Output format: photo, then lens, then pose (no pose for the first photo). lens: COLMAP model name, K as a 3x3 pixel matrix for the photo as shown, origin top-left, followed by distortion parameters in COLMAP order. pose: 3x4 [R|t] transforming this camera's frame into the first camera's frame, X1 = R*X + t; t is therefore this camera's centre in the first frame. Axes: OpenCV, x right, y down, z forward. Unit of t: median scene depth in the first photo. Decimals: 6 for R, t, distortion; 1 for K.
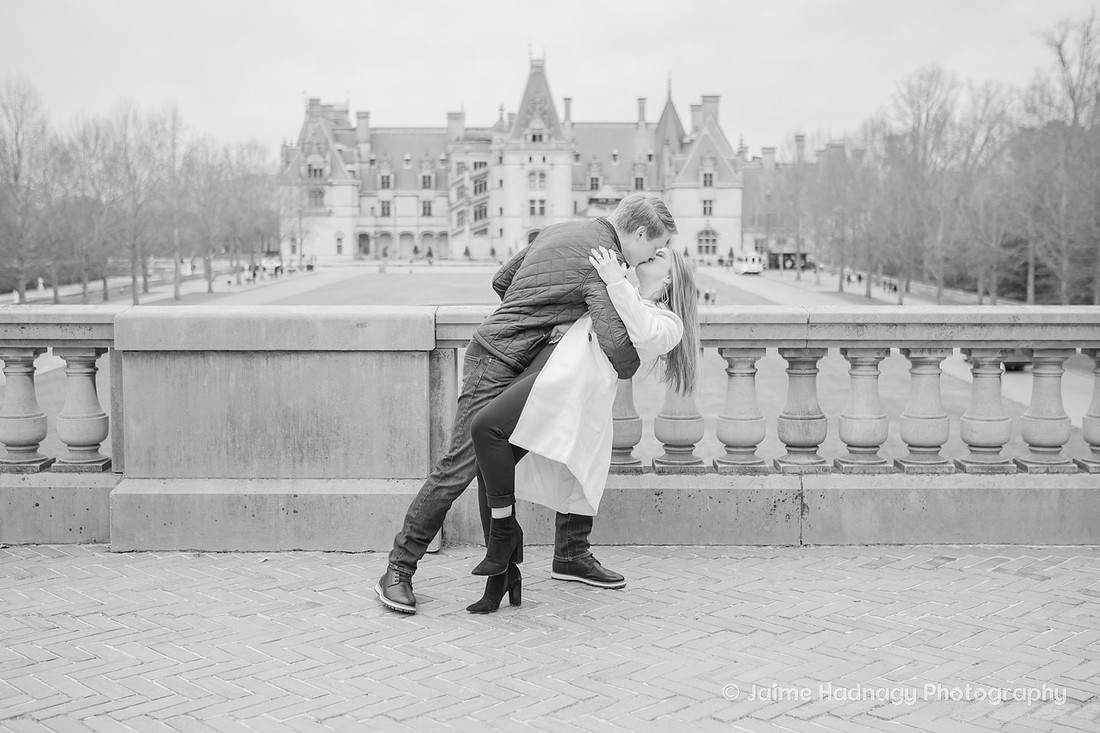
lens RADIAL K [[1330.1, 0, 550.0], [0, 1330.1, 366.5], [0, 0, 1]] dist [-0.009292, -0.039066]
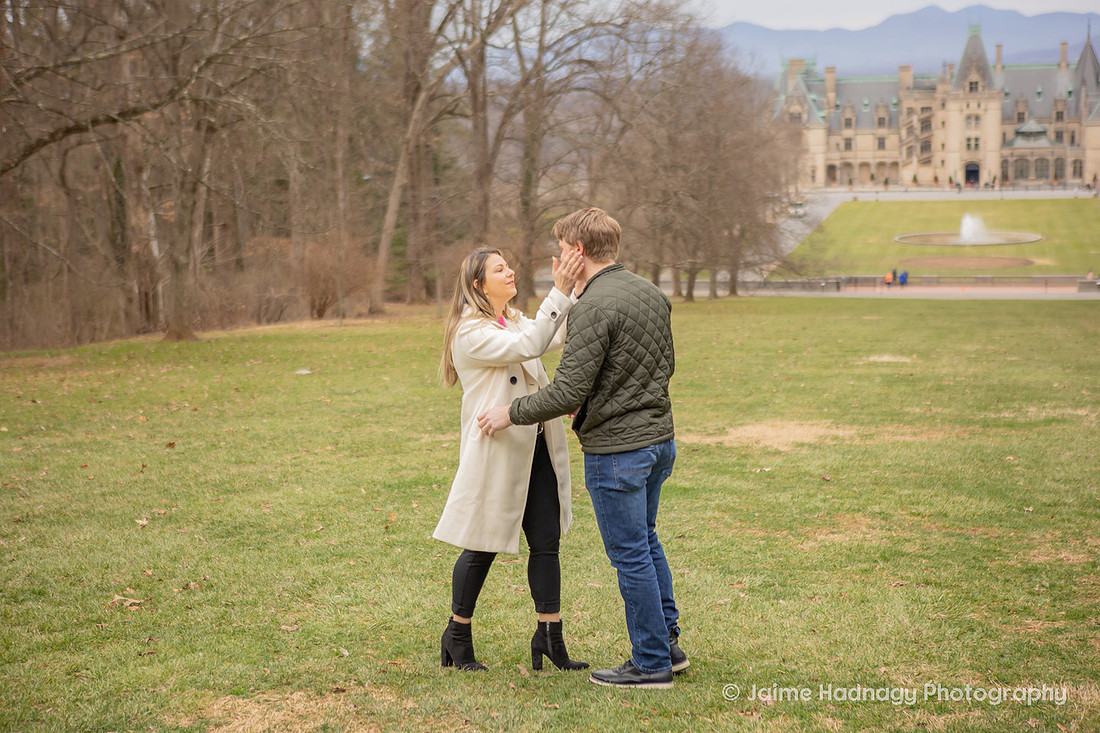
lens RADIAL K [[1849.6, 0, 550.0], [0, 1849.6, 366.5], [0, 0, 1]] dist [0.088660, 0.053058]
pose [[0.975665, 0.010665, -0.219008, -0.011726], [0.001617, 0.998439, 0.055822, -0.006738], [0.219262, -0.054818, 0.974125, -0.814374]]
